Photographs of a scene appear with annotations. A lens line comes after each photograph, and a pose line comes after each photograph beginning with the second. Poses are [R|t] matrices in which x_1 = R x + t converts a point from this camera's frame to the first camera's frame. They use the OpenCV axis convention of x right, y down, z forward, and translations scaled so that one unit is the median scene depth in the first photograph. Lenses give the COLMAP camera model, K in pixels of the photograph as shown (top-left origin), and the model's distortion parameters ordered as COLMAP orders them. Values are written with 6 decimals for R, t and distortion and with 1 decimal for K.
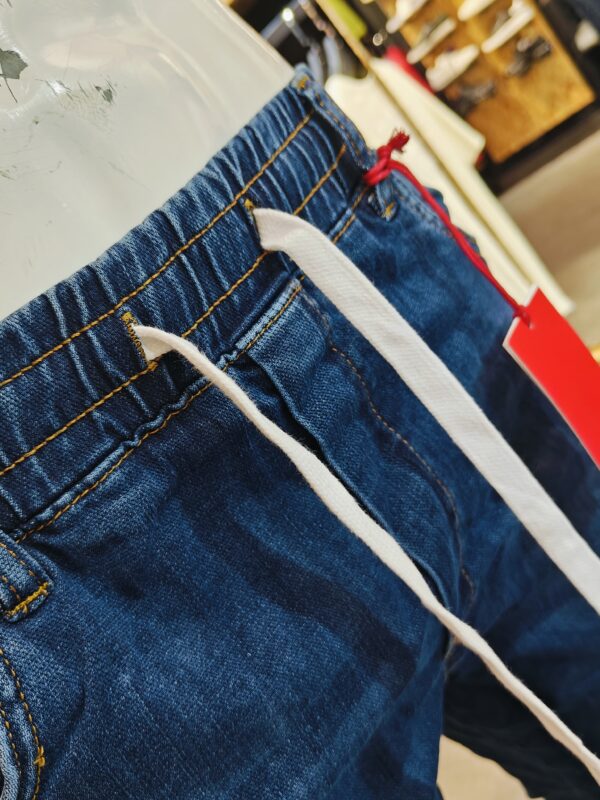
lens RADIAL K [[706.6, 0, 299.8], [0, 706.6, 353.7], [0, 0, 1]] dist [0.003204, -0.000014]
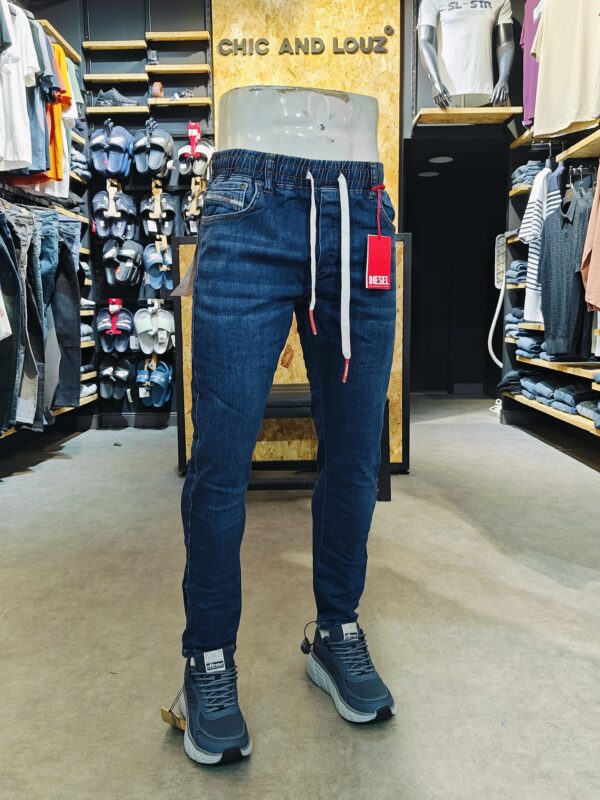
lens RADIAL K [[715.3, 0, 300.0], [0, 715.3, 400.0], [0, 0, 1]] dist [-0.006297, -0.001793]
pose [[0.716745, 0.665094, -0.209587, 2.235713], [-0.671404, 0.739385, 0.050267, 1.117039], [0.188398, 0.104689, 0.976497, -4.654737]]
